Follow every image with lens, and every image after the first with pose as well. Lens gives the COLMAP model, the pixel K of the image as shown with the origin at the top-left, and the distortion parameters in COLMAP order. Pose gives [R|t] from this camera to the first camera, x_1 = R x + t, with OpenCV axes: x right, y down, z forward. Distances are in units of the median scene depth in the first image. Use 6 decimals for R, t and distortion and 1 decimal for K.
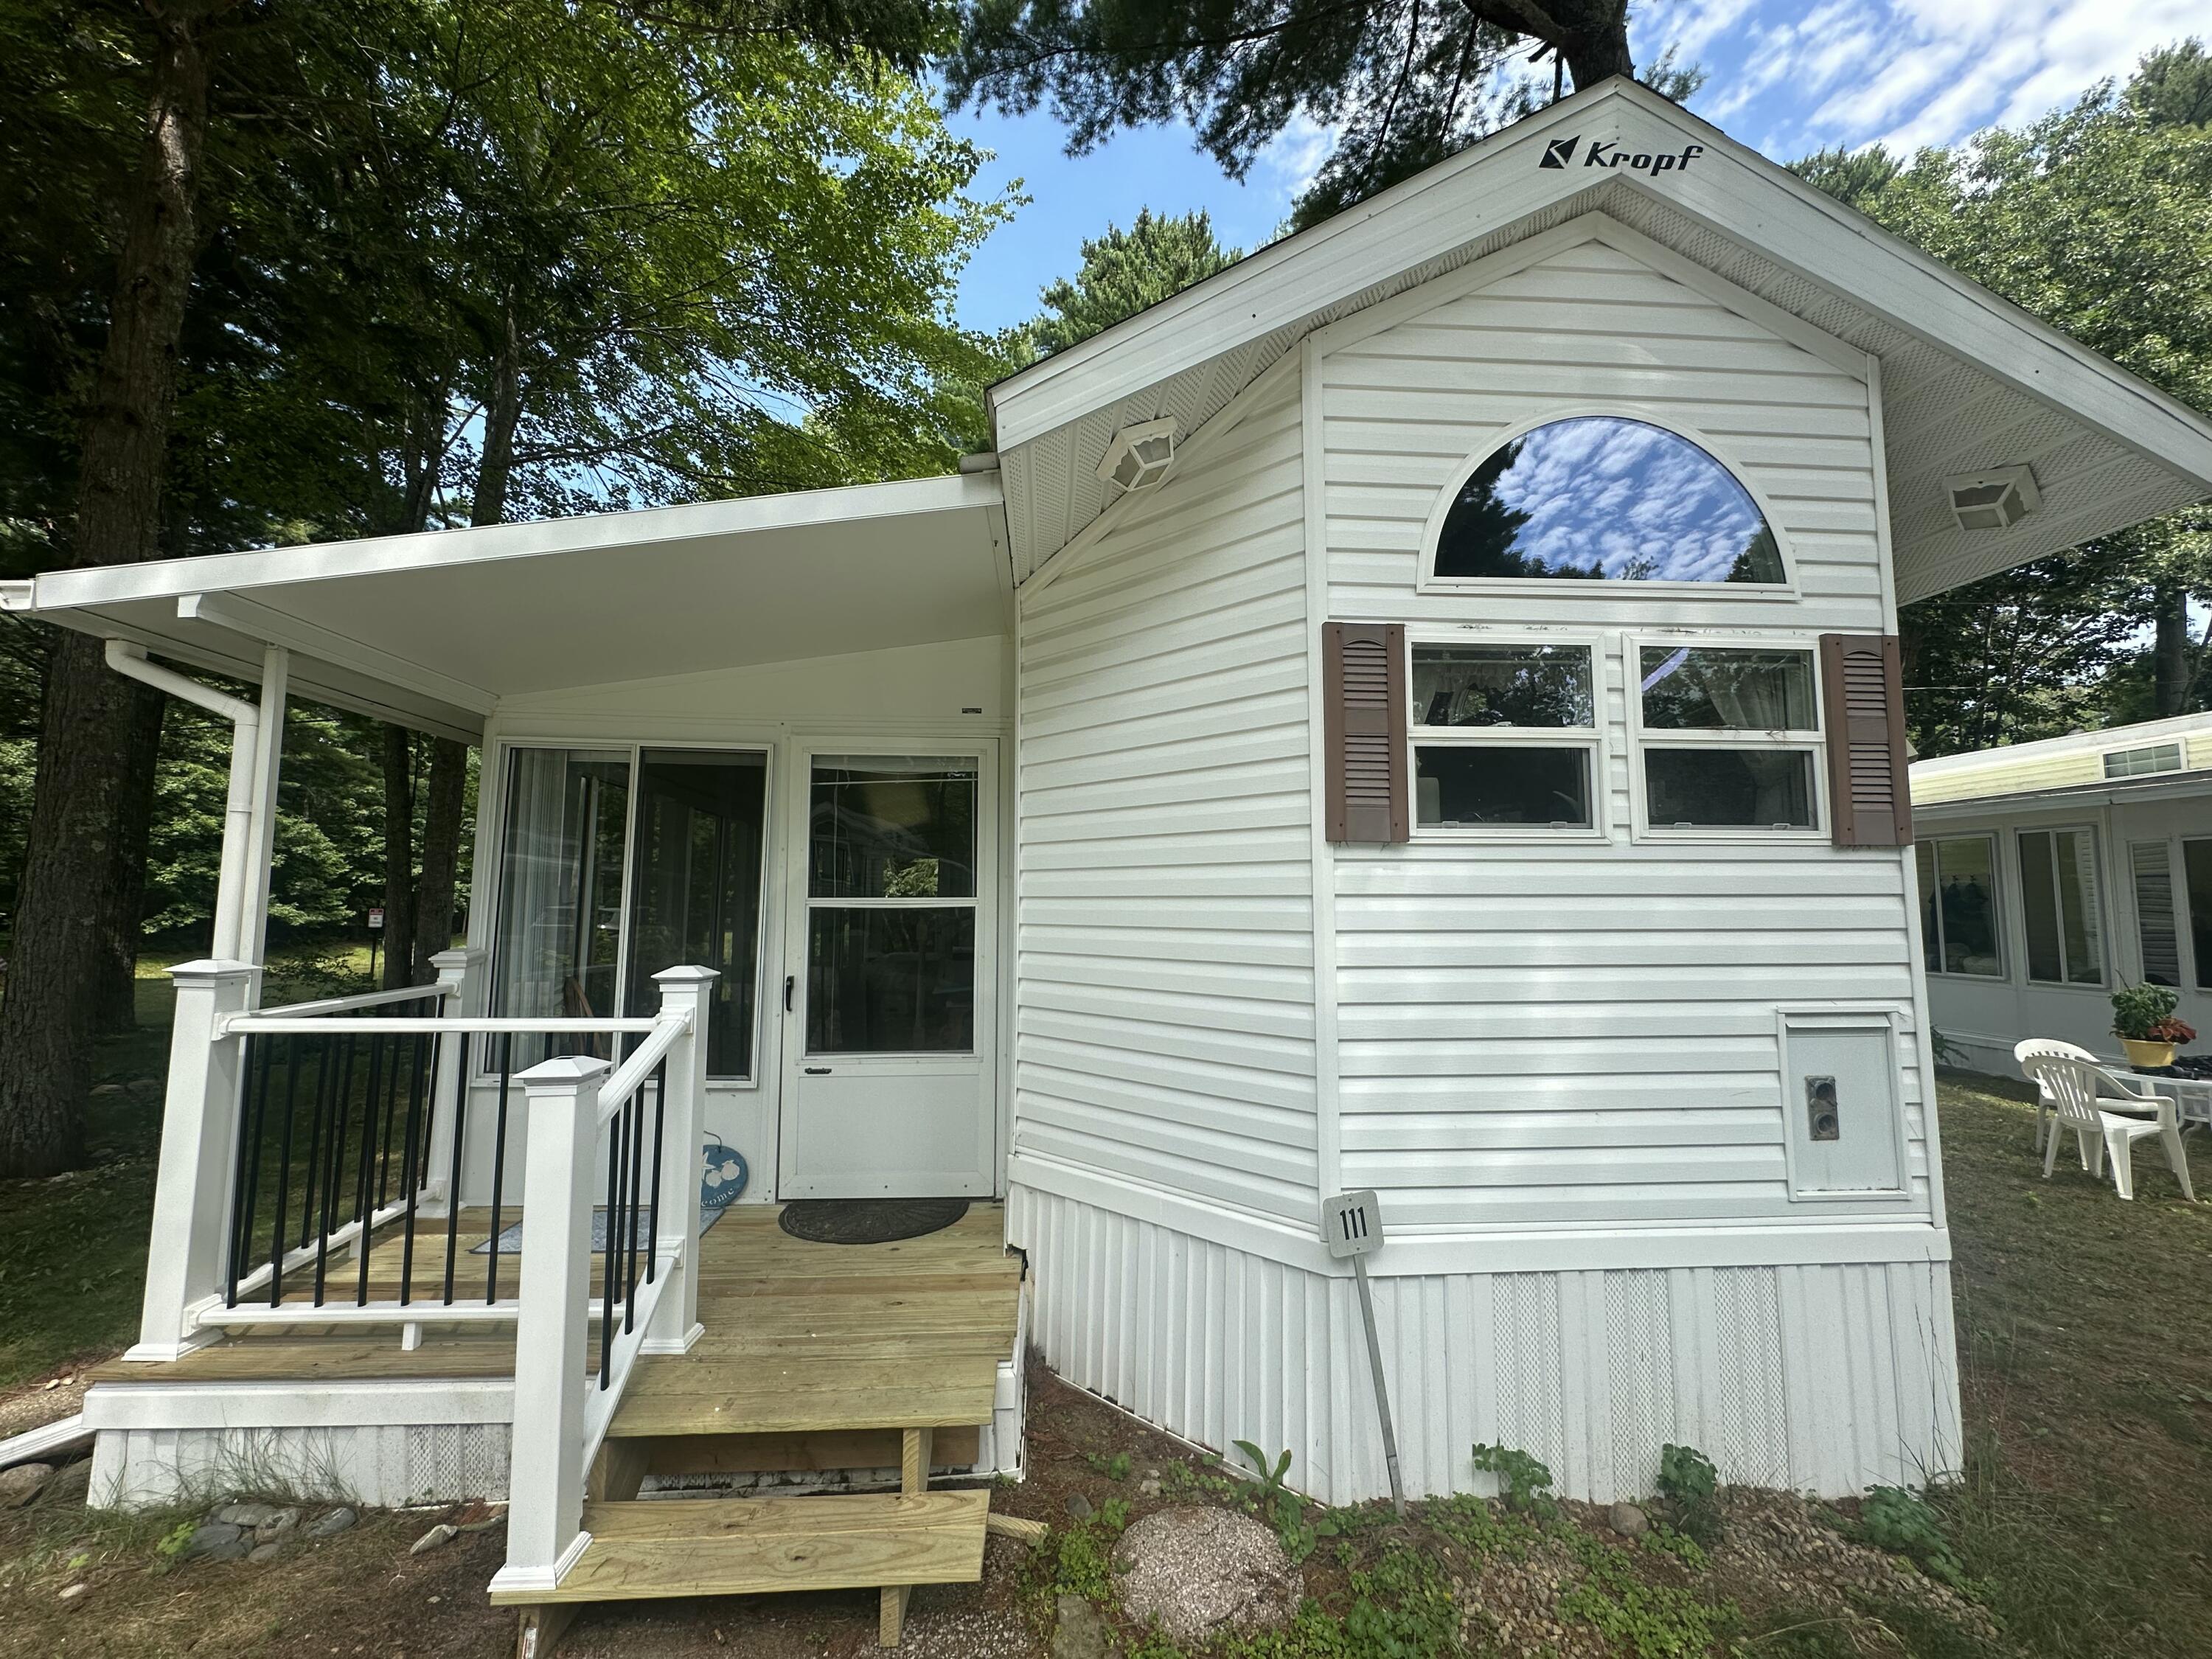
lens RADIAL K [[891.7, 0, 1098.5], [0, 891.7, 831.3], [0, 0, 1]] dist [-0.001274, -0.000308]
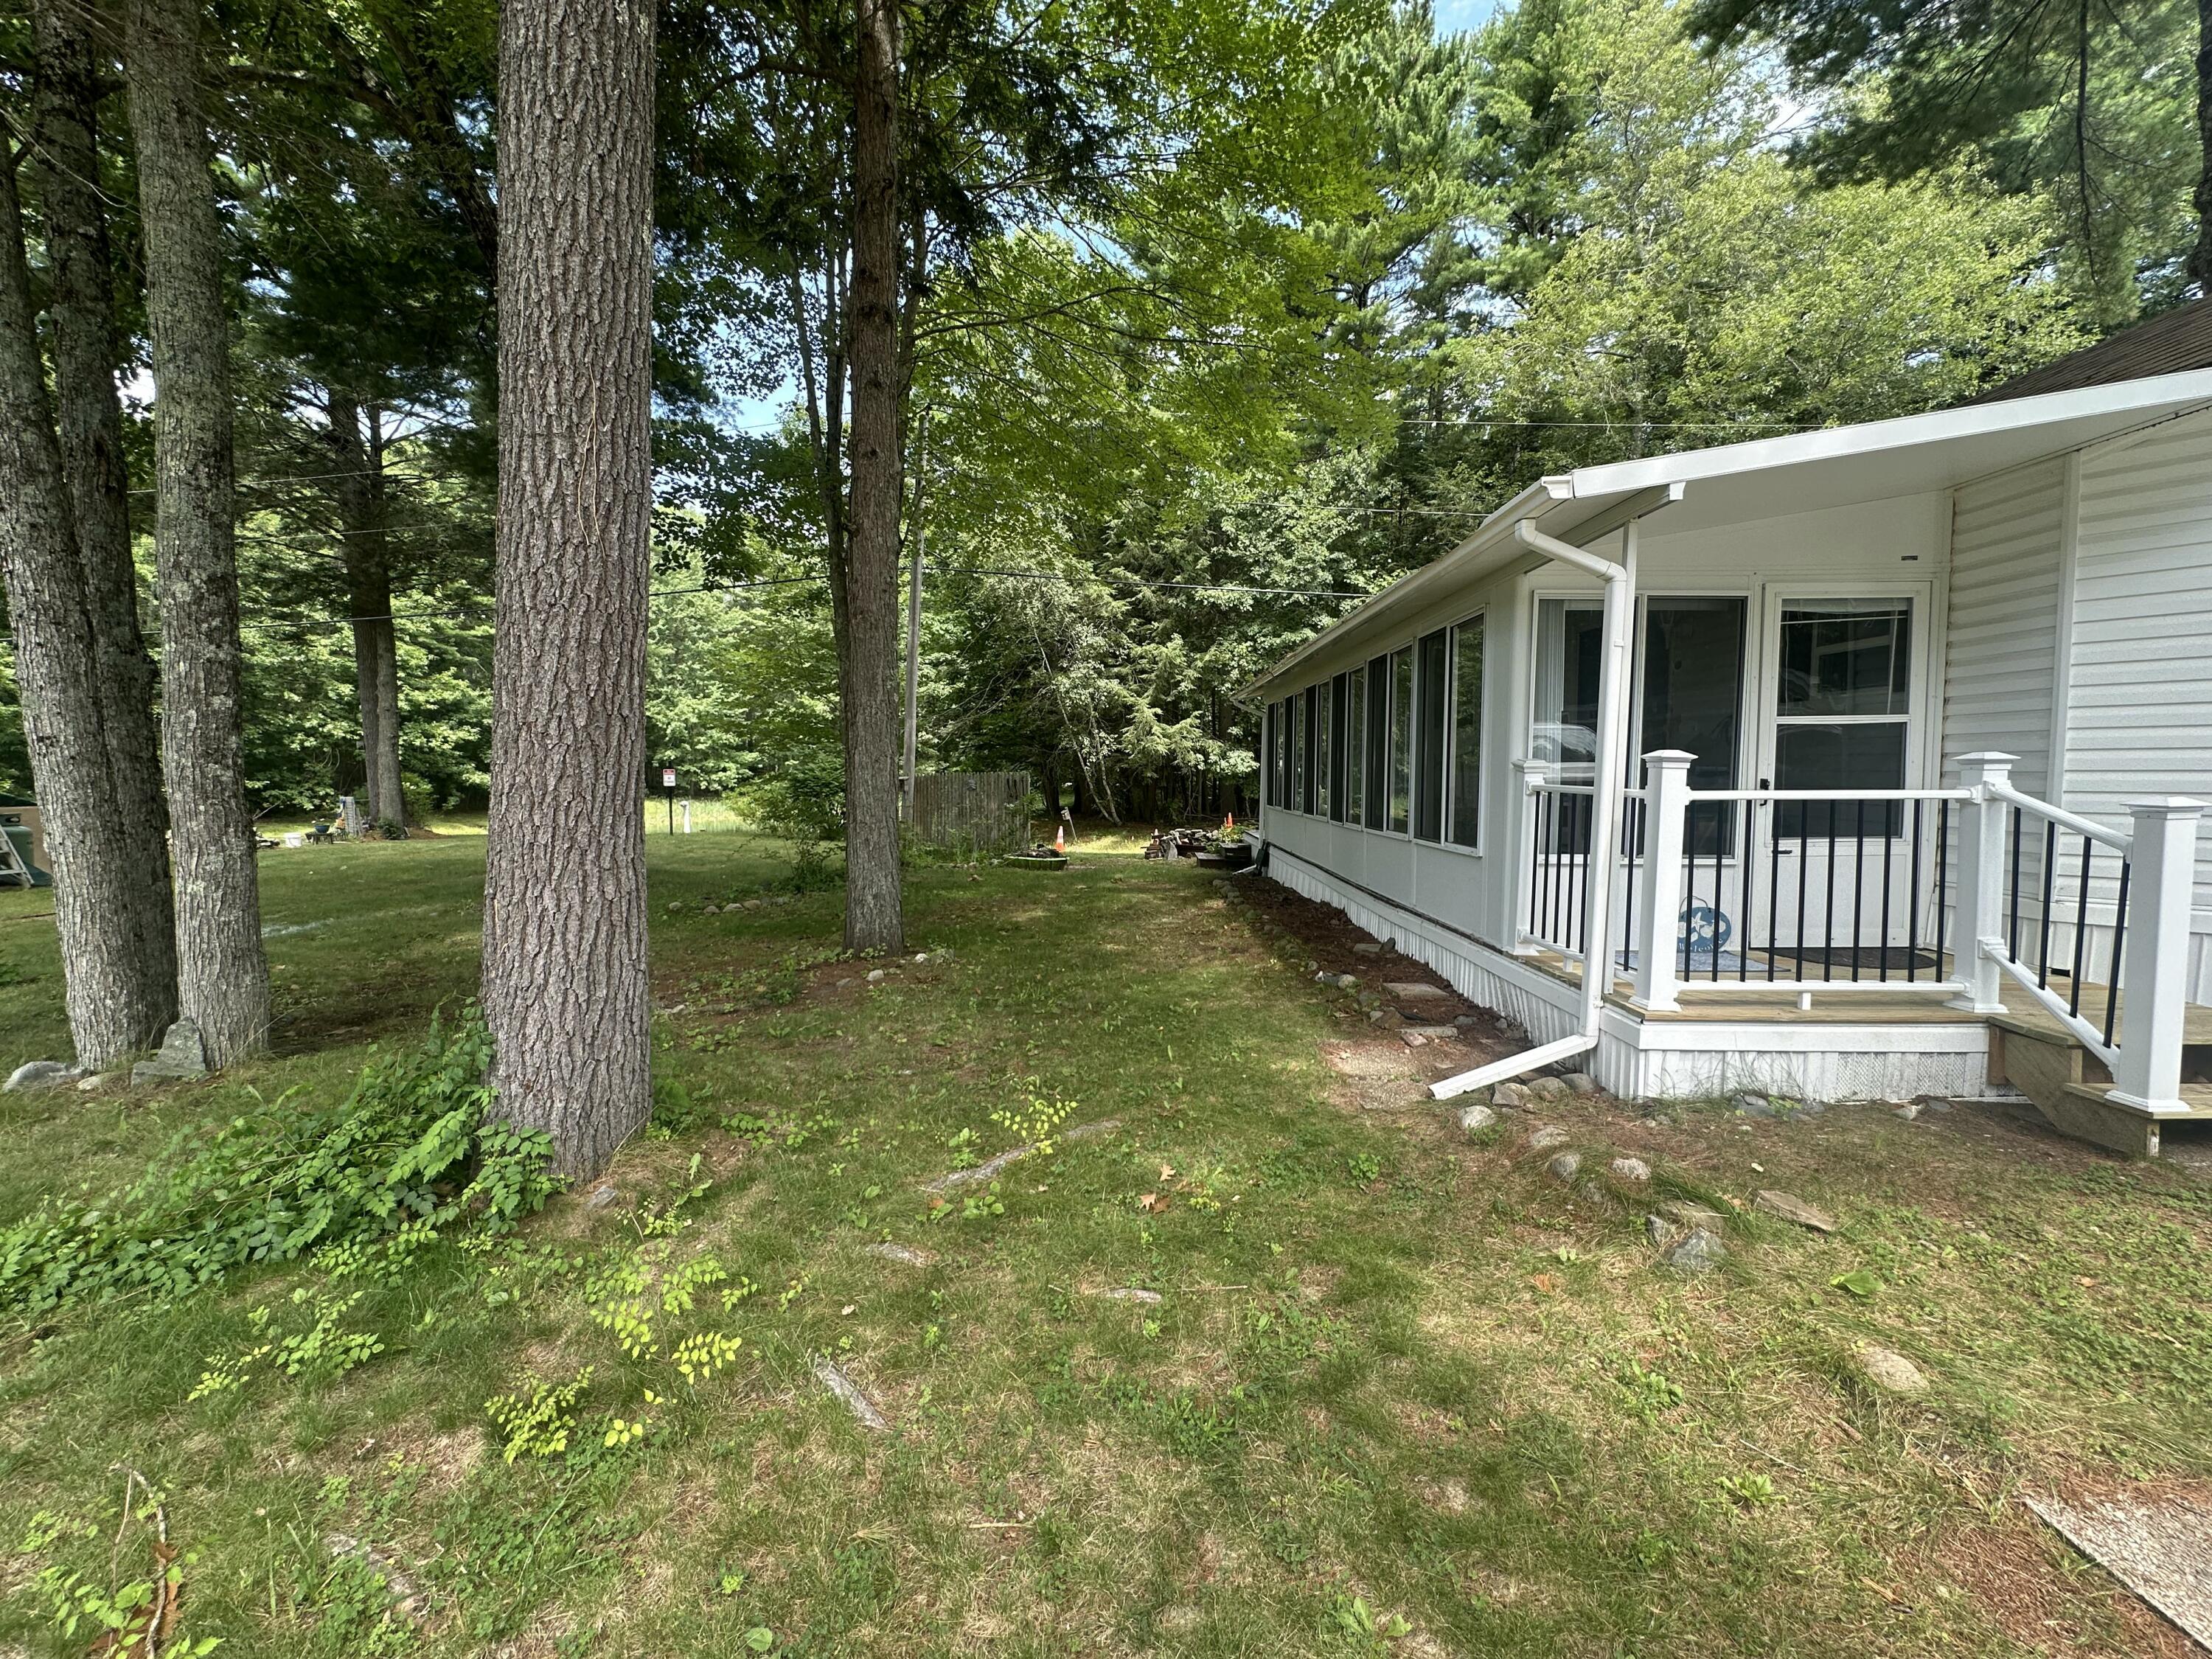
lens RADIAL K [[891.7, 0, 1098.5], [0, 891.7, 831.3], [0, 0, 1]] dist [-0.001274, -0.000308]
pose [[0.997103, -0.009541, -0.075463, -1.645329], [0.021255, 0.987531, 0.155985, 0.025783], [0.073034, -0.157137, 0.984873, -0.458053]]
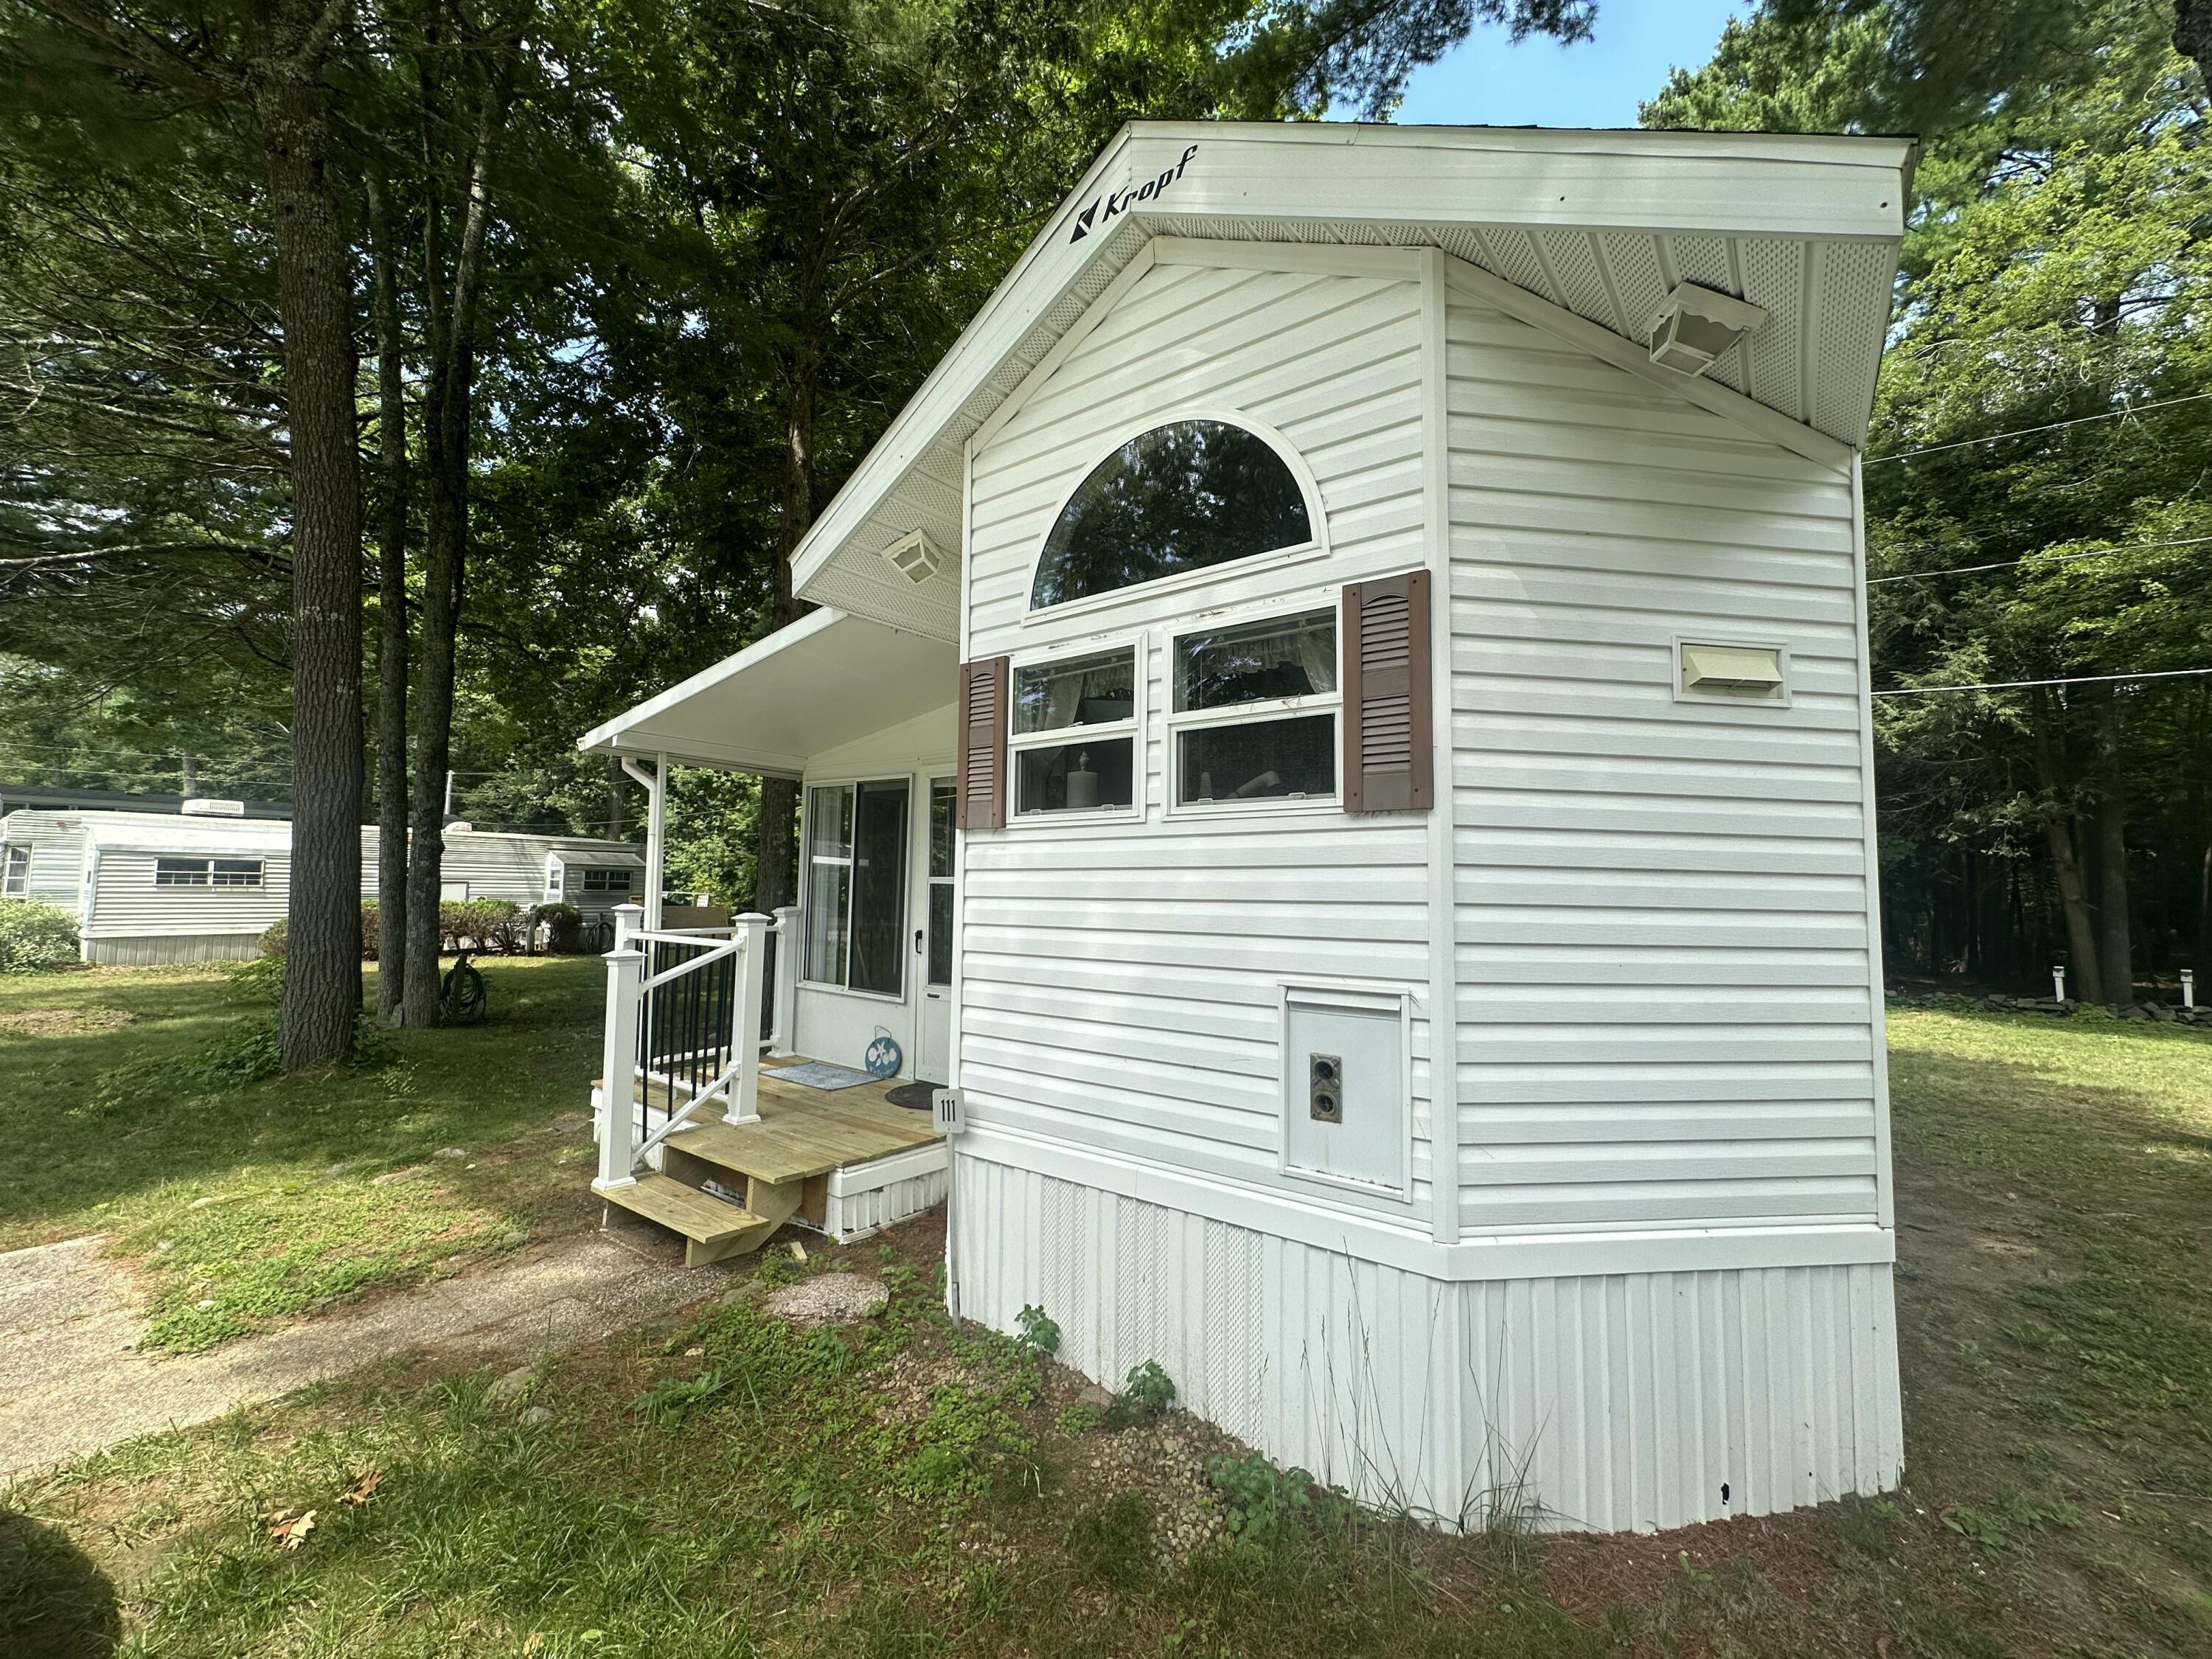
lens RADIAL K [[891.7, 0, 1098.5], [0, 891.7, 831.3], [0, 0, 1]] dist [-0.001274, -0.000308]
pose [[0.754376, -0.037274, -0.655384, 1.243567], [0.046106, 0.998930, -0.003742, 0.027139], [0.654822, -0.027394, 0.755287, 0.121676]]
